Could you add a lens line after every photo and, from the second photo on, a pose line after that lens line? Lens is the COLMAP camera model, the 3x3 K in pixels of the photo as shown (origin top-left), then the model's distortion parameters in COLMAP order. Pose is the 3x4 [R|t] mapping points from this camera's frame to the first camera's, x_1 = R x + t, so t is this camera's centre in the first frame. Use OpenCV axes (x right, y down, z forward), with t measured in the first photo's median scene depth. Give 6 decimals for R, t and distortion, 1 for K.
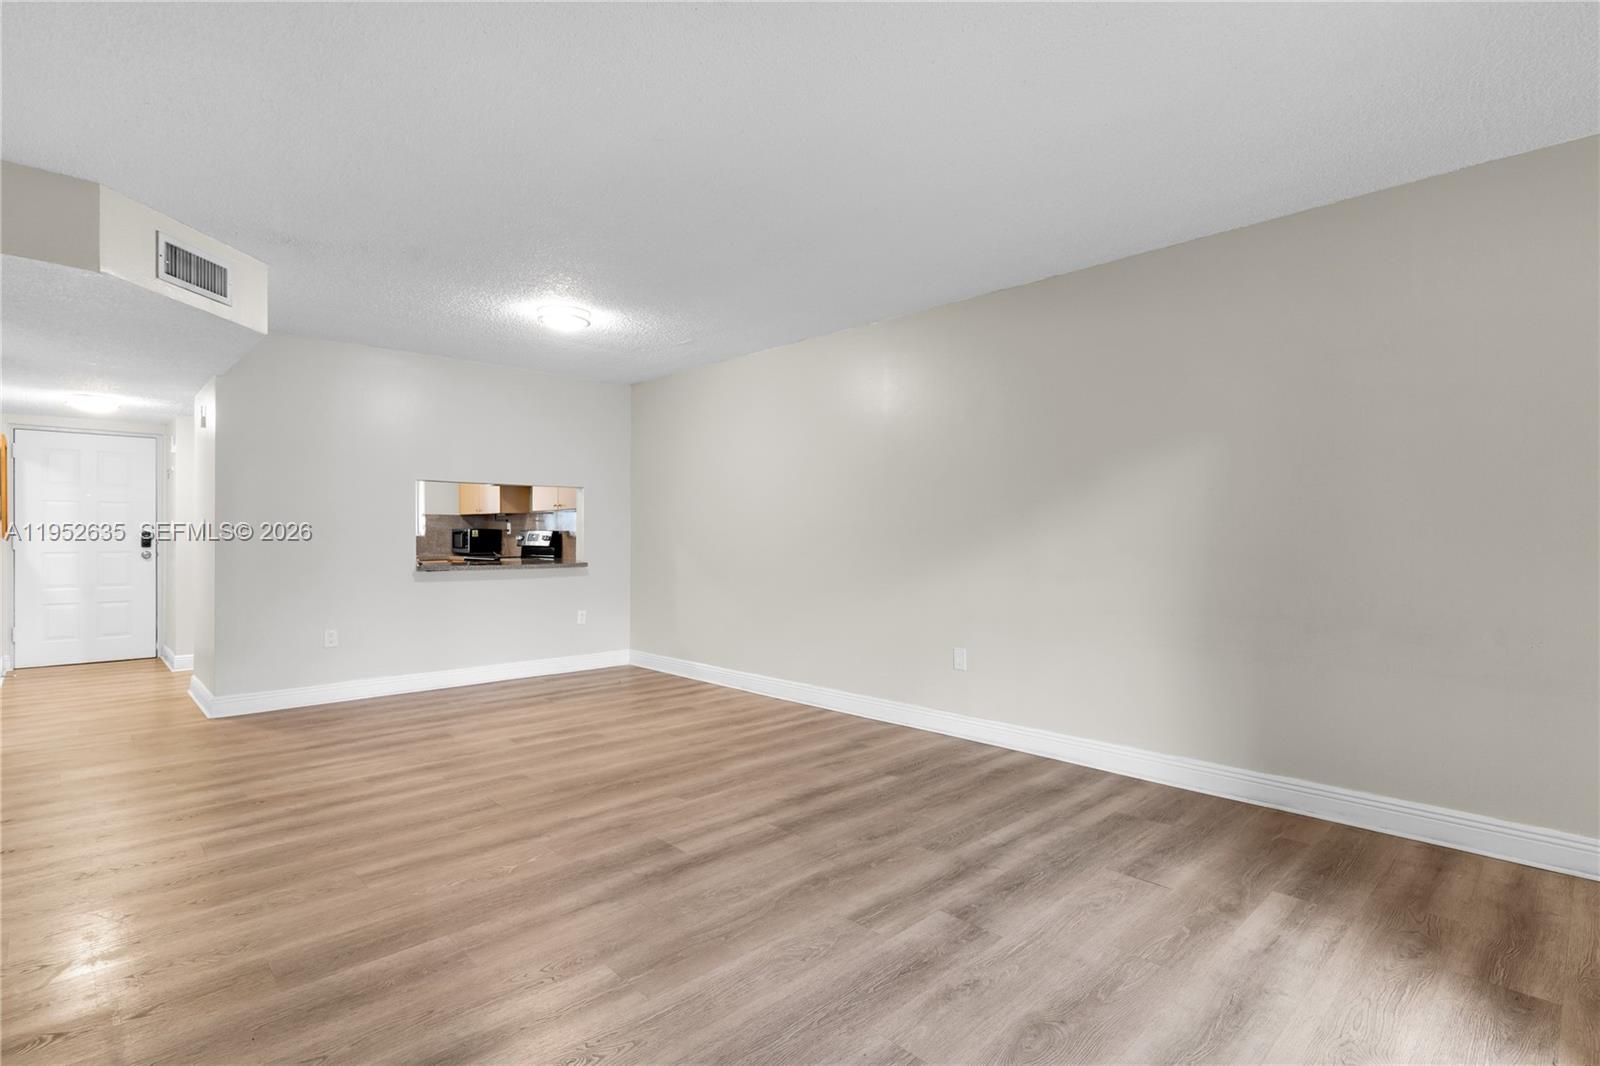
lens RADIAL K [[748.7, 0, 801.2], [0, 748.7, 553.3], [0, 0, 1]] dist [0.000717, 0.000042]
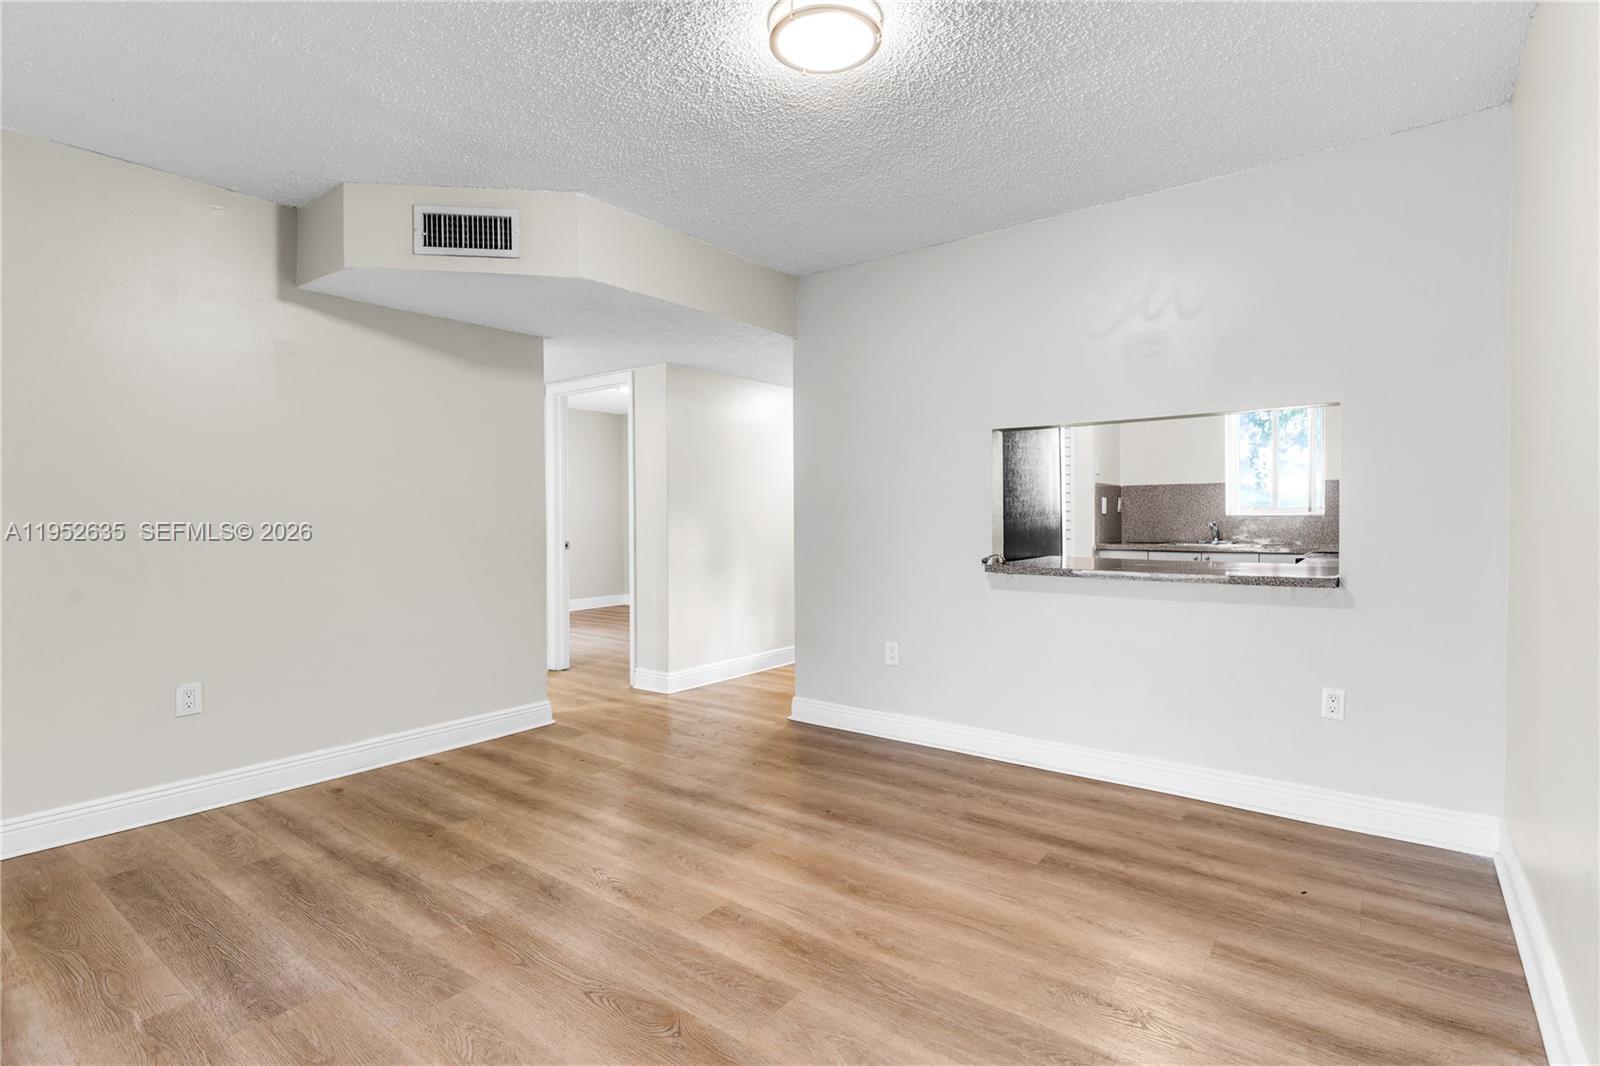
lens RADIAL K [[781.5, 0, 807.4], [0, 781.5, 521.1], [0, 0, 1]] dist [0.001824, 0.000403]
pose [[0.157832, 0.003417, -0.987460, 0.089651], [-0.017406, 0.999848, 0.000678, -0.012409], [0.987313, 0.017081, 0.157867, 0.534562]]
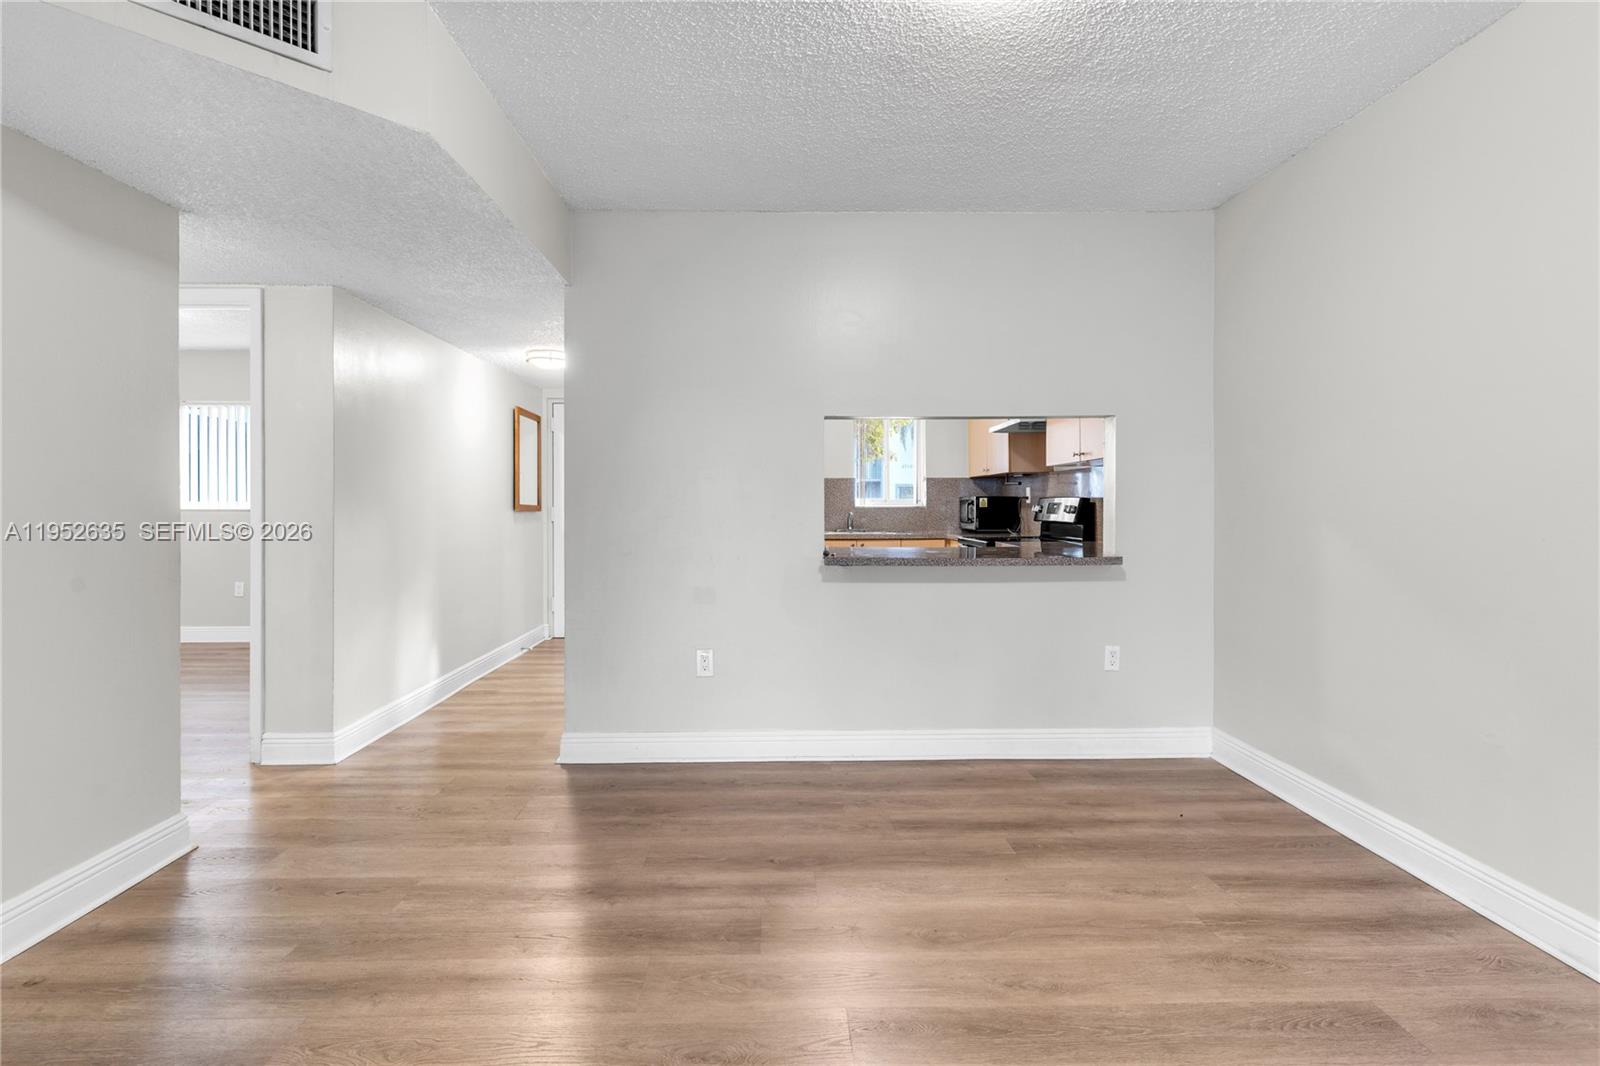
lens RADIAL K [[783.1, 0, 796.9], [0, 783.1, 503.1], [0, 0, 1]] dist [0.000319, 0.000384]
pose [[0.737493, -0.005748, -0.675330, -0.068967], [-0.011035, 0.999728, -0.020560, -0.009653], [0.675265, 0.022615, 0.737229, 0.368130]]
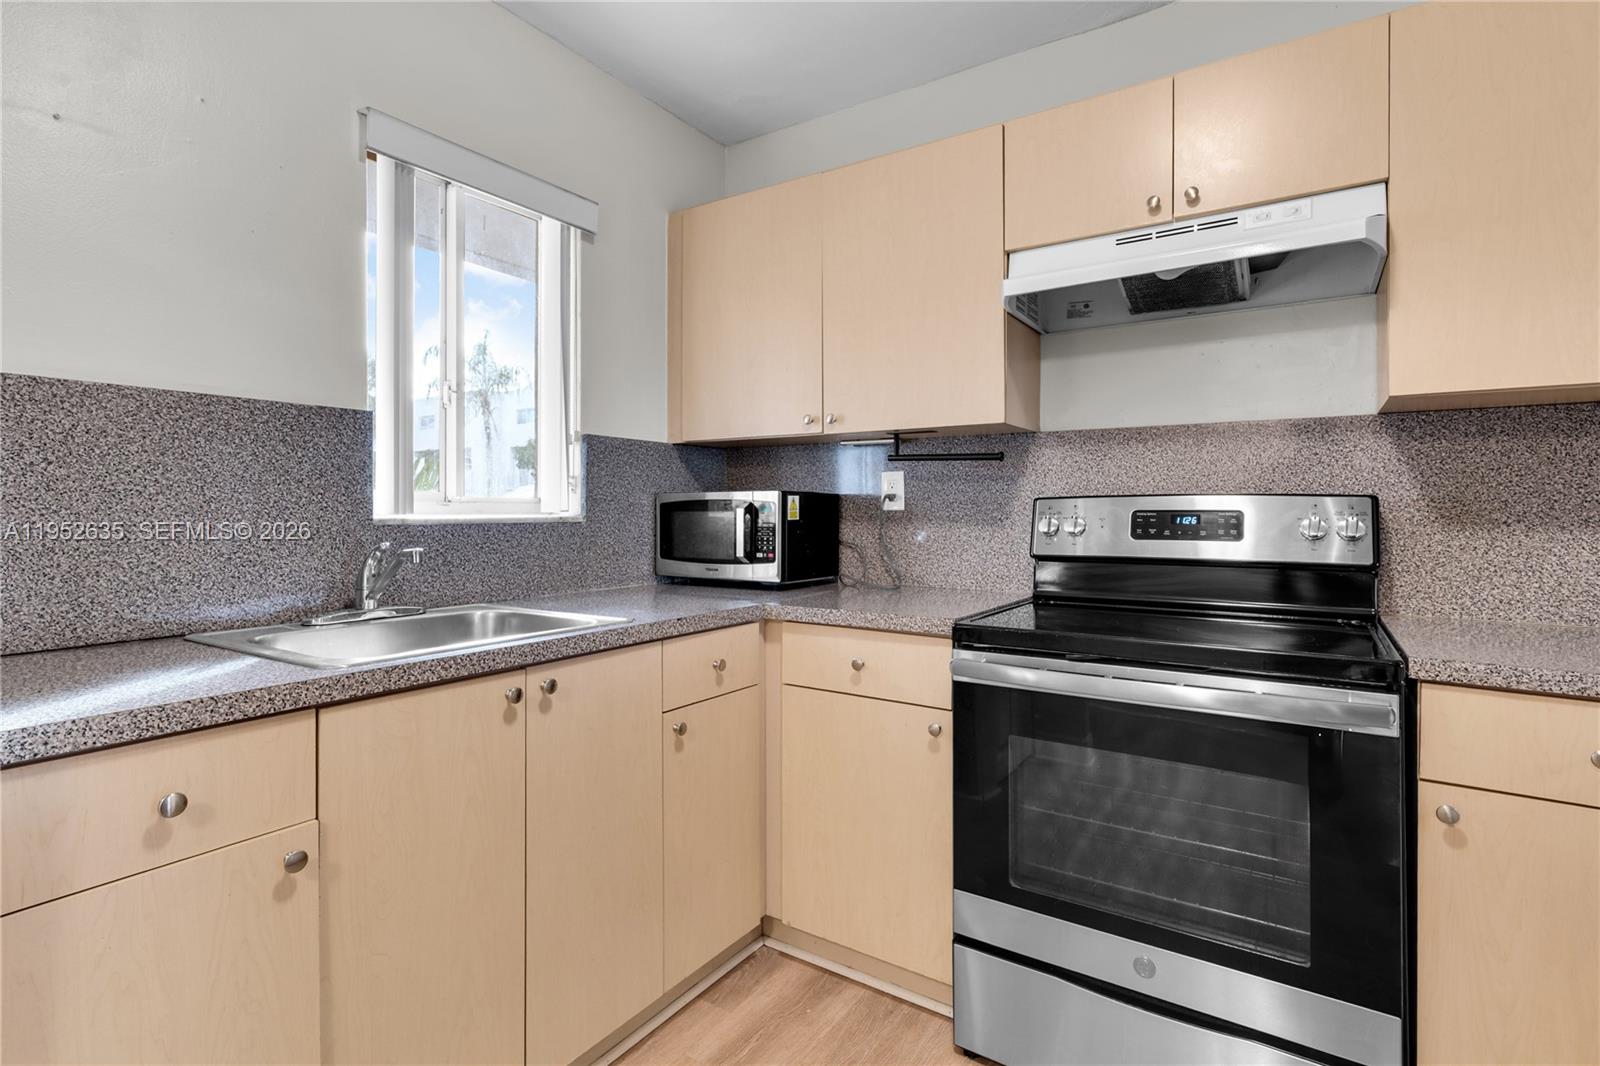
lens RADIAL K [[781.5, 0, 807.4], [0, 781.5, 521.1], [0, 0, 1]] dist [0.001824, 0.000403]
pose [[0.976290, -0.002531, 0.216453, -0.551098], [0.004090, 0.999969, -0.006756, -0.022546], [-0.216429, 0.007482, 0.976270, 0.816140]]
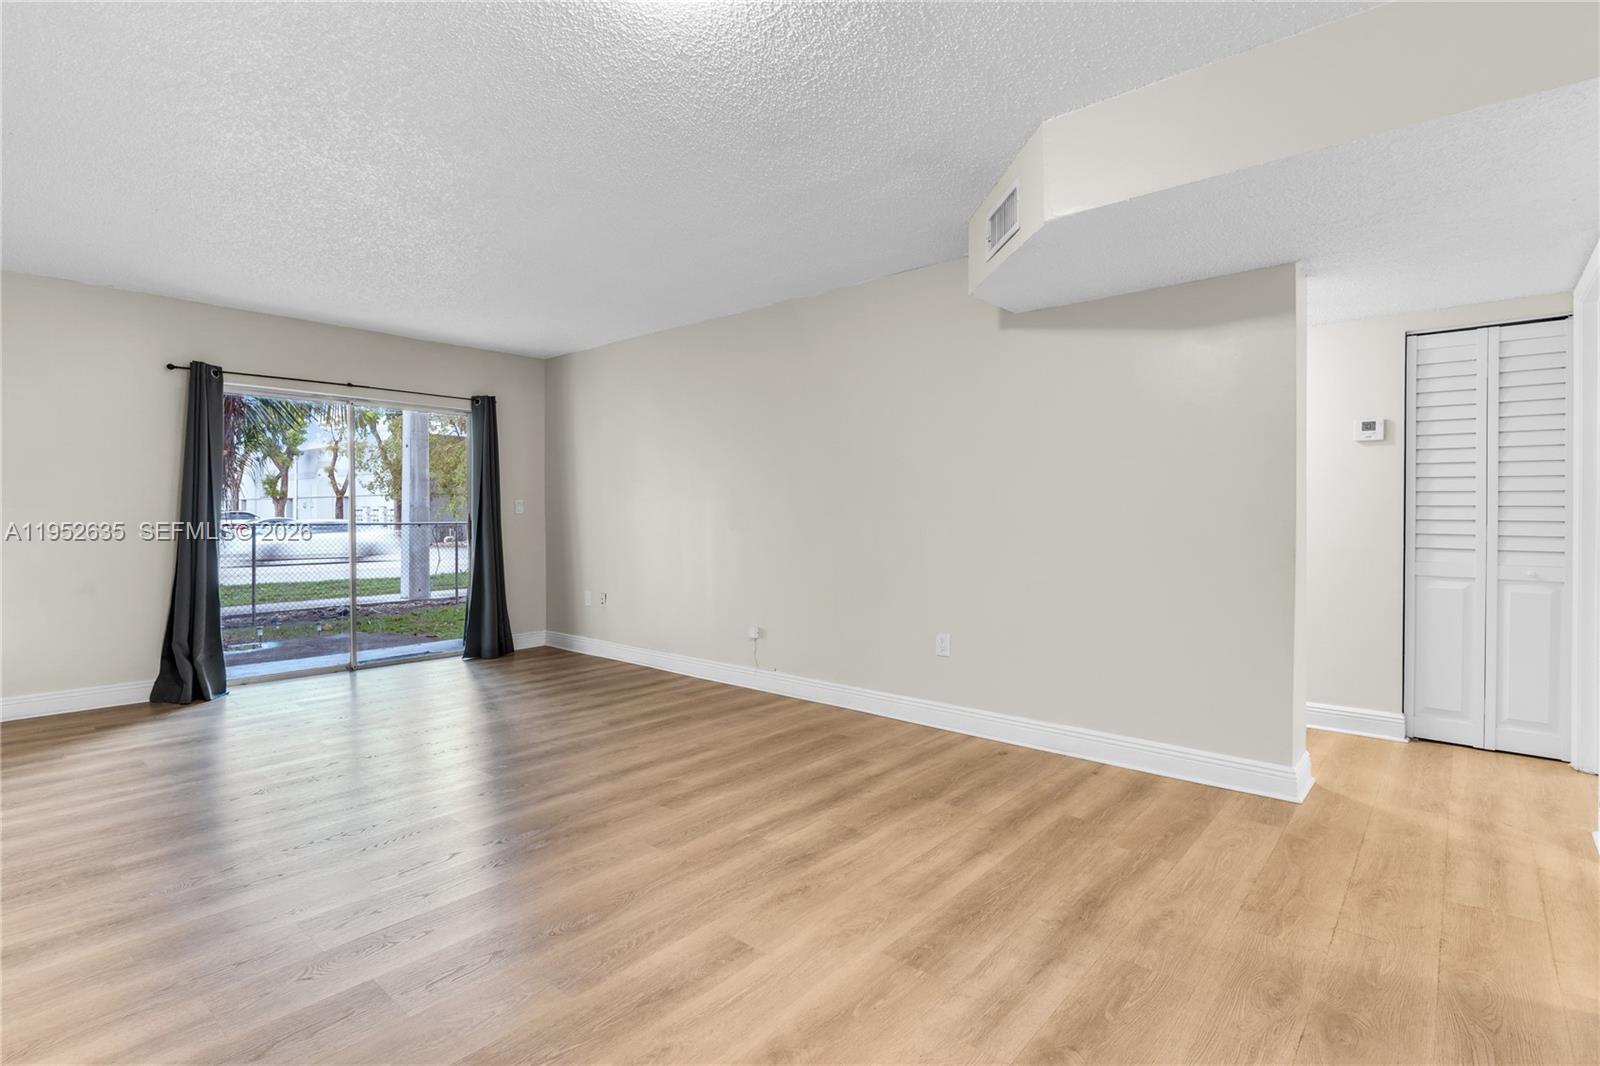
lens RADIAL K [[781.5, 0, 807.4], [0, 781.5, 521.1], [0, 0, 1]] dist [0.001824, 0.000403]
pose [[-0.996037, -0.000207, -0.088937, -0.208498], [-0.003117, 0.999464, 0.032585, -0.020565], [0.088882, 0.032733, -0.995504, 0.820516]]
